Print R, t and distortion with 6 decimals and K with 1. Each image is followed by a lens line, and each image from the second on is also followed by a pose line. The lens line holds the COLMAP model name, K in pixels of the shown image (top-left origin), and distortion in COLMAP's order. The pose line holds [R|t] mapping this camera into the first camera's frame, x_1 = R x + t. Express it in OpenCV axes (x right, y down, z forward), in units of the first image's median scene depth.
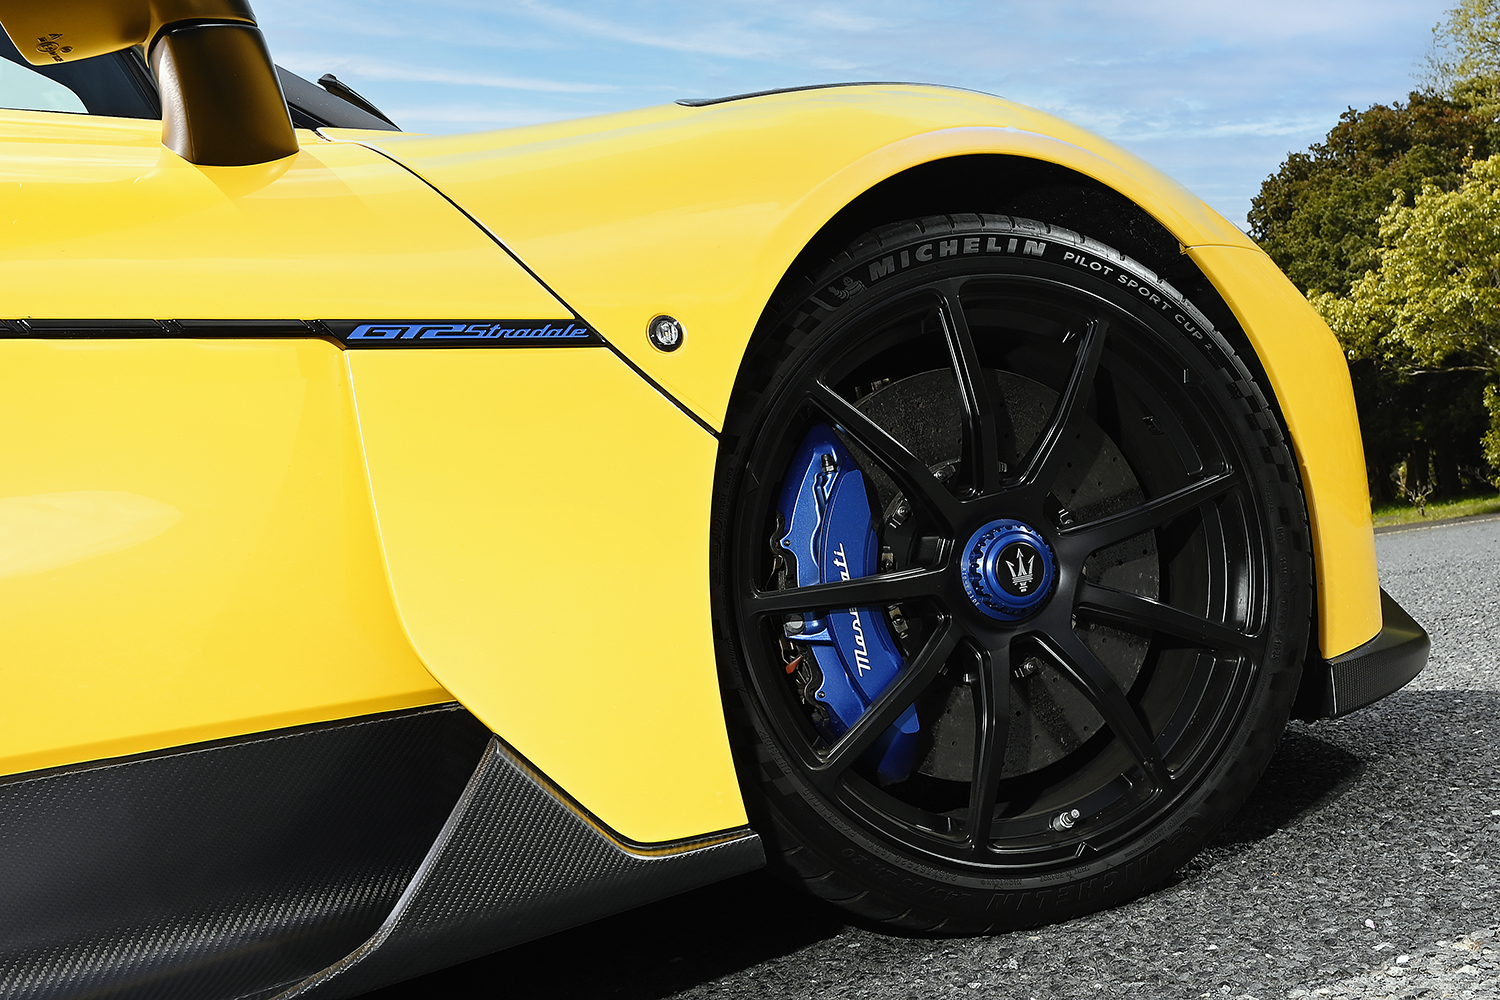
lens RADIAL K [[1595.5, 0, 754.1], [0, 1595.5, 500.2], [0, 0, 1]] dist [-0.023692, 0.000000]
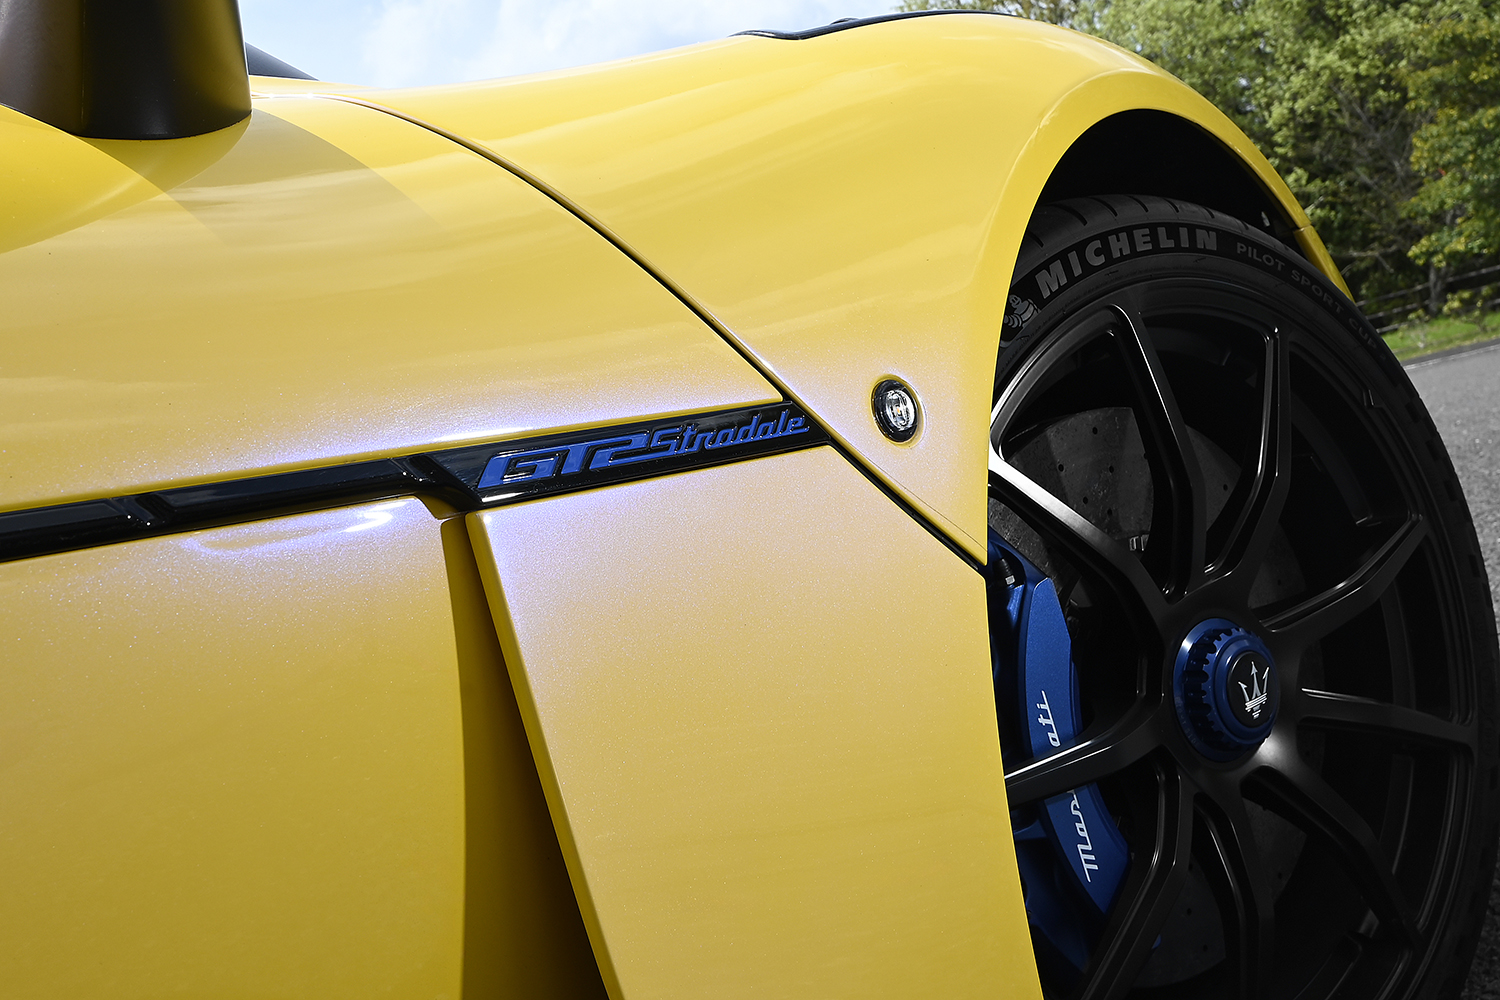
lens RADIAL K [[1562.5, 0, 752.0], [0, 1562.5, 489.8], [0, 0, 1]] dist [-0.040802, 0.000000]
pose [[0.953672, -0.091110, 0.286722, -0.243559], [0.090675, 0.995770, 0.014825, -0.078232], [-0.286860, 0.011861, 0.957899, 0.404813]]
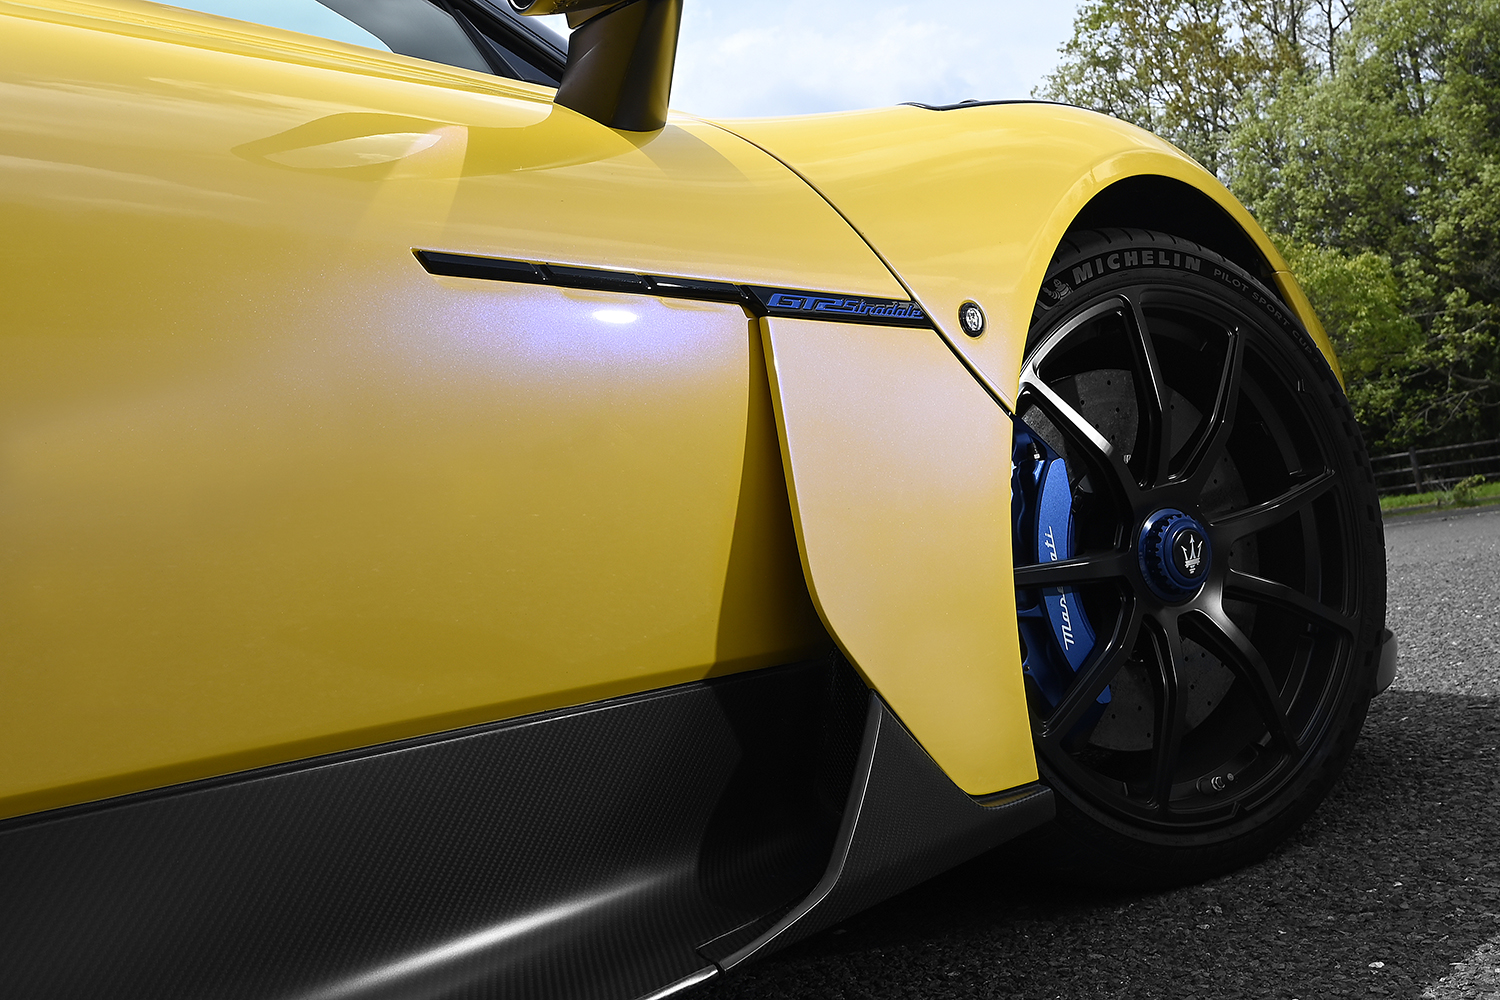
lens RADIAL K [[1657.6, 0, 736.2], [0, 1657.6, 499.6], [0, 0, 1]] dist [-0.063632, 0.000000]
pose [[0.974149, 0.023810, 0.224649, -0.401647], [-0.018627, 0.999510, -0.025160, 0.041195], [-0.225138, 0.020325, 0.974115, -0.036048]]
